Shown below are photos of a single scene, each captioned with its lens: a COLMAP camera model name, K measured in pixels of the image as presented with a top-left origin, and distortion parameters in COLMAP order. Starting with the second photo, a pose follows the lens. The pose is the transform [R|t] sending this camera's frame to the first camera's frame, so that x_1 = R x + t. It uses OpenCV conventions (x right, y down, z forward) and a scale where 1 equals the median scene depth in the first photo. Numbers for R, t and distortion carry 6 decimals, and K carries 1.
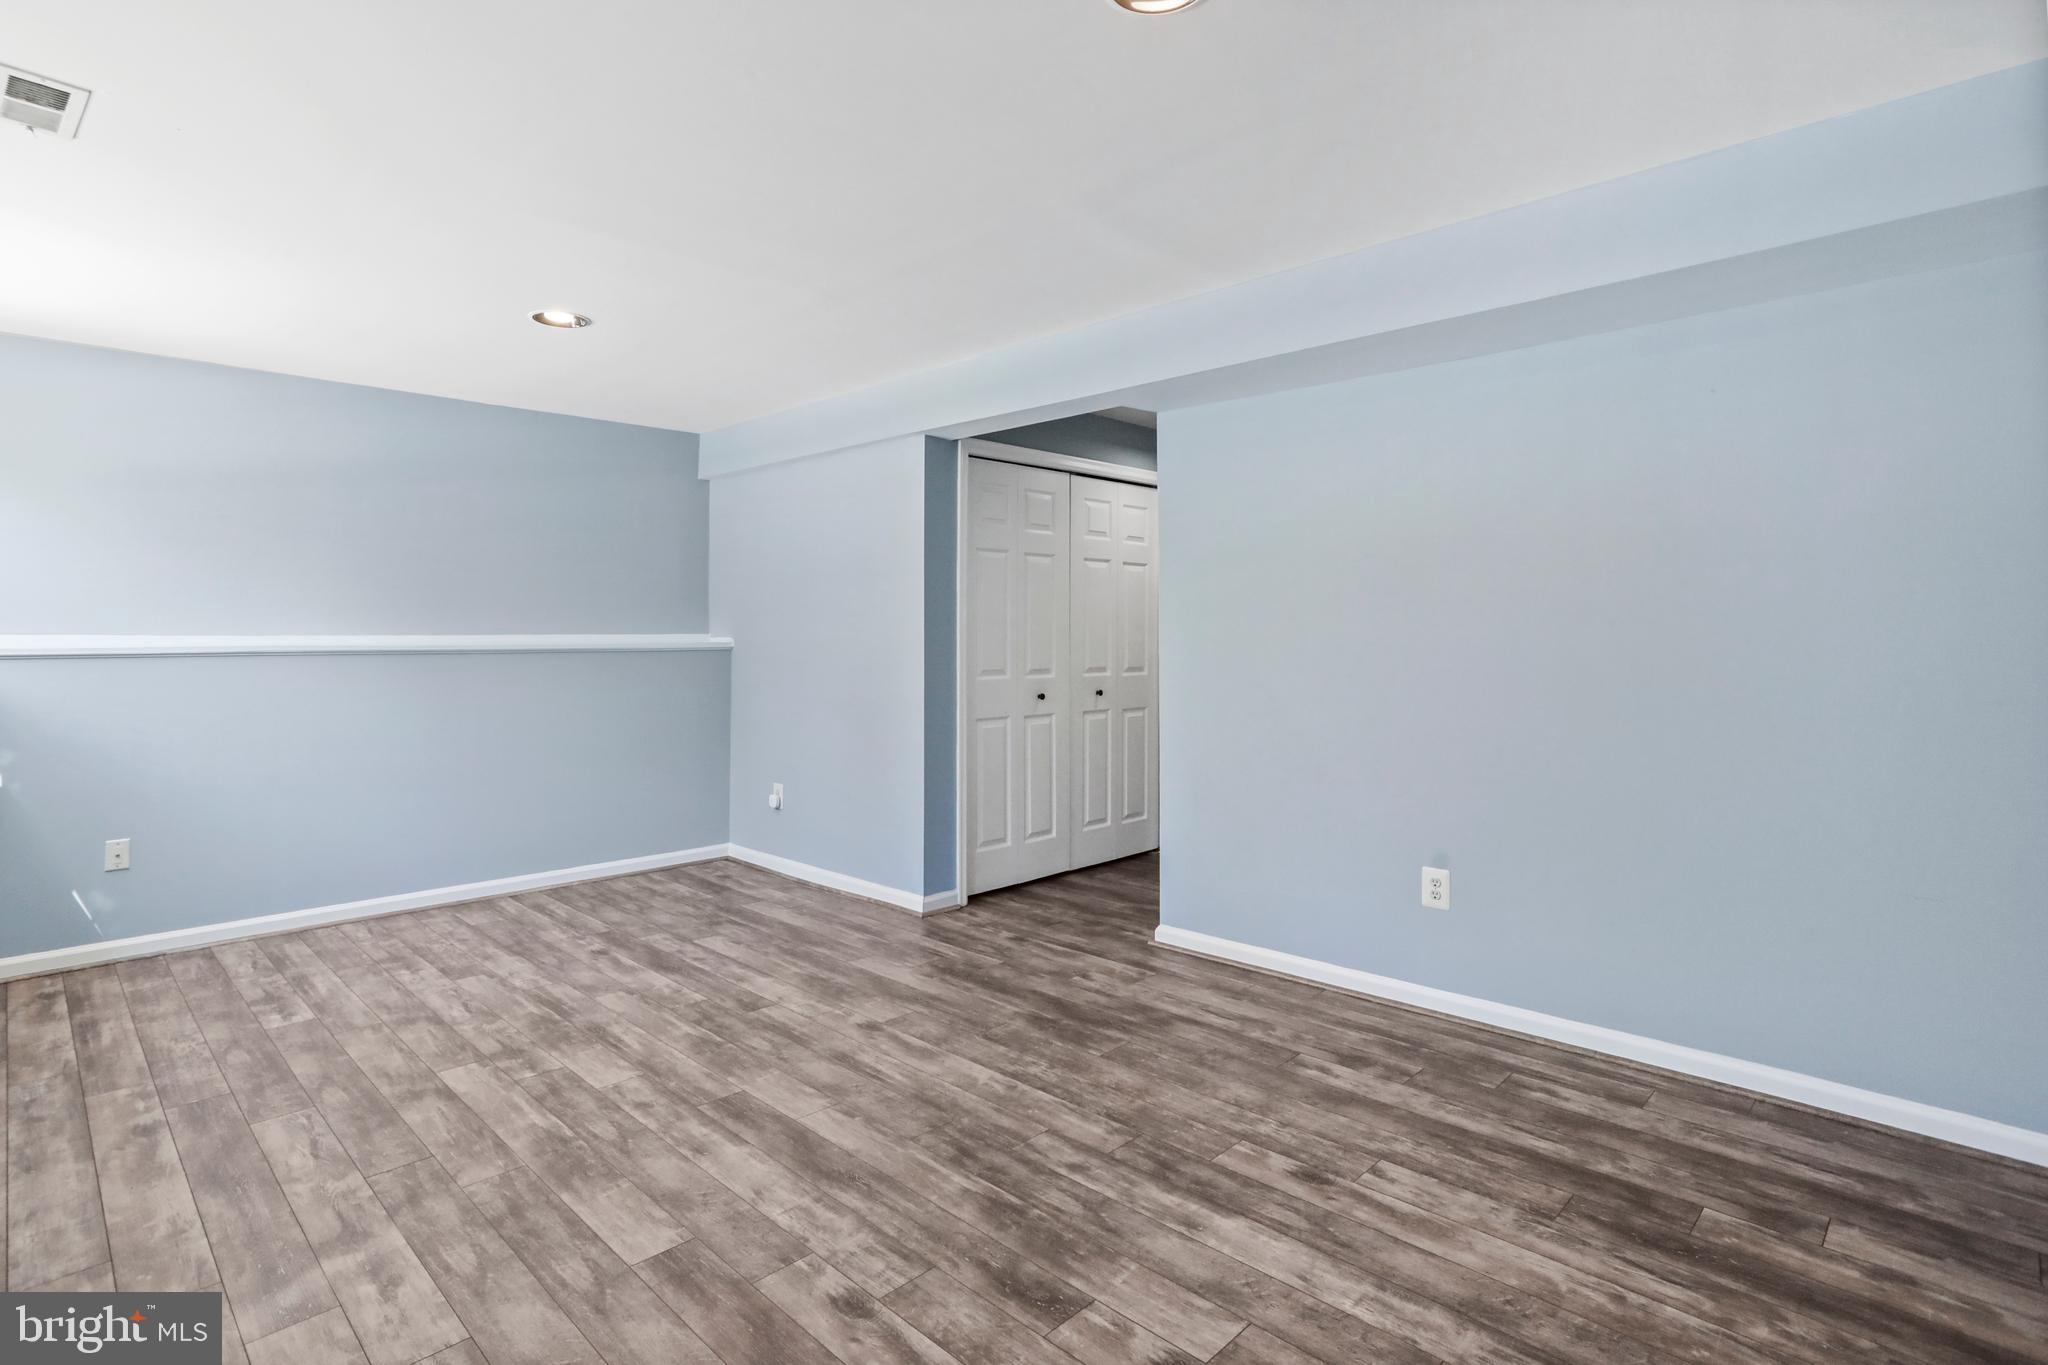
lens RADIAL K [[999.6, 0, 1020.9], [0, 999.6, 658.6], [0, 0, 1]] dist [-0.061141, 0.032208]
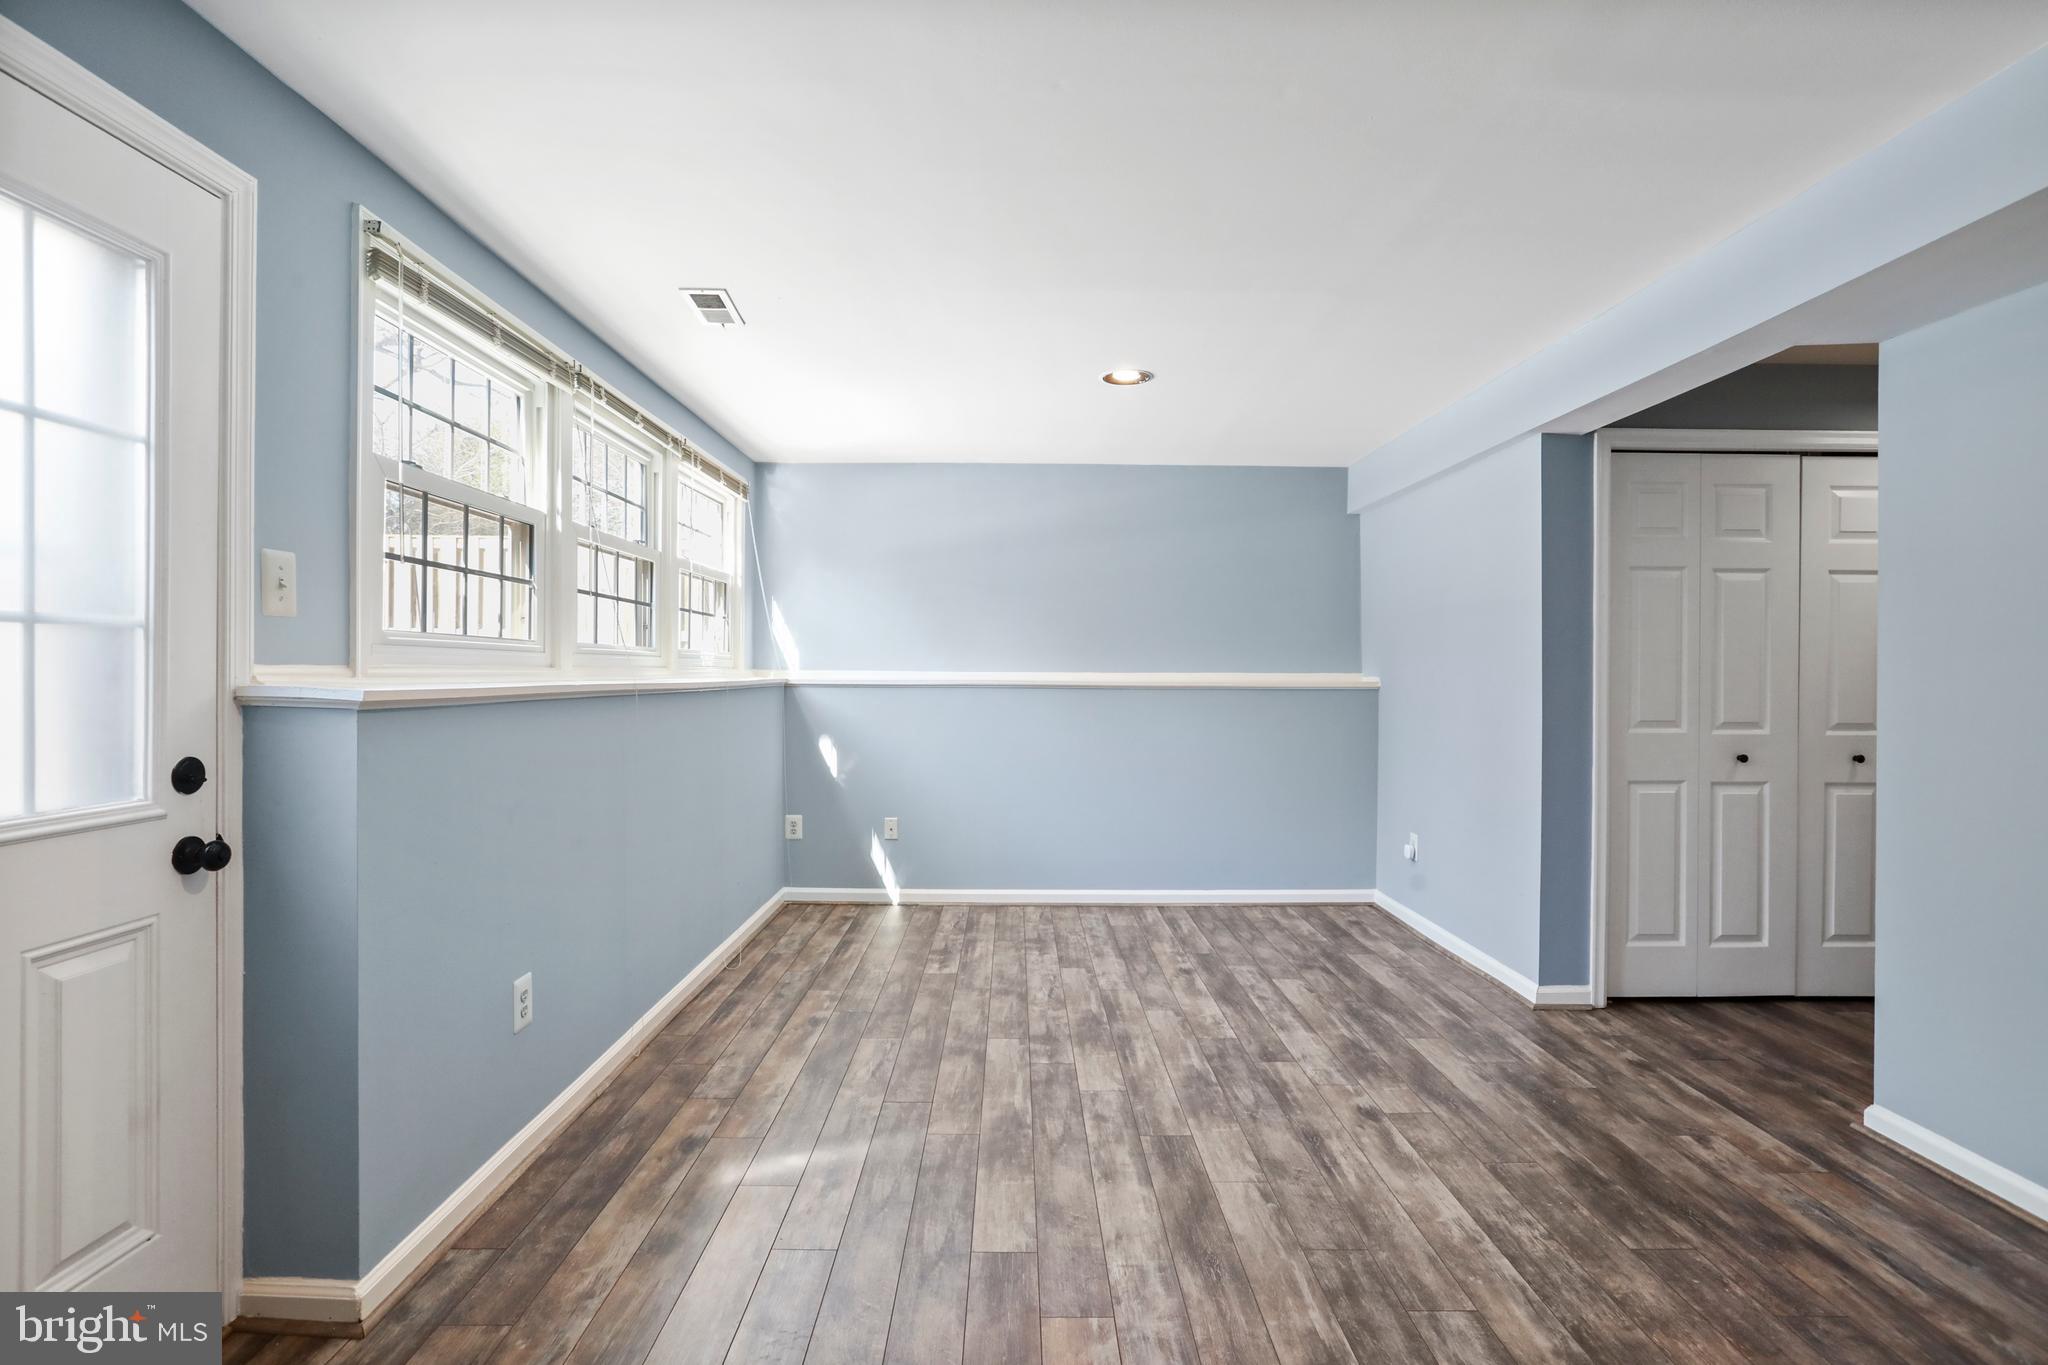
lens RADIAL K [[974.6, 0, 1037.5], [0, 974.6, 715.4], [0, 0, 1]] dist [-0.061265, 0.033543]
pose [[0.707914, 0.033372, -0.705510, 0.262396], [-0.021323, 0.999438, 0.025880, -0.001998], [0.705977, -0.003277, 0.708227, 0.203711]]
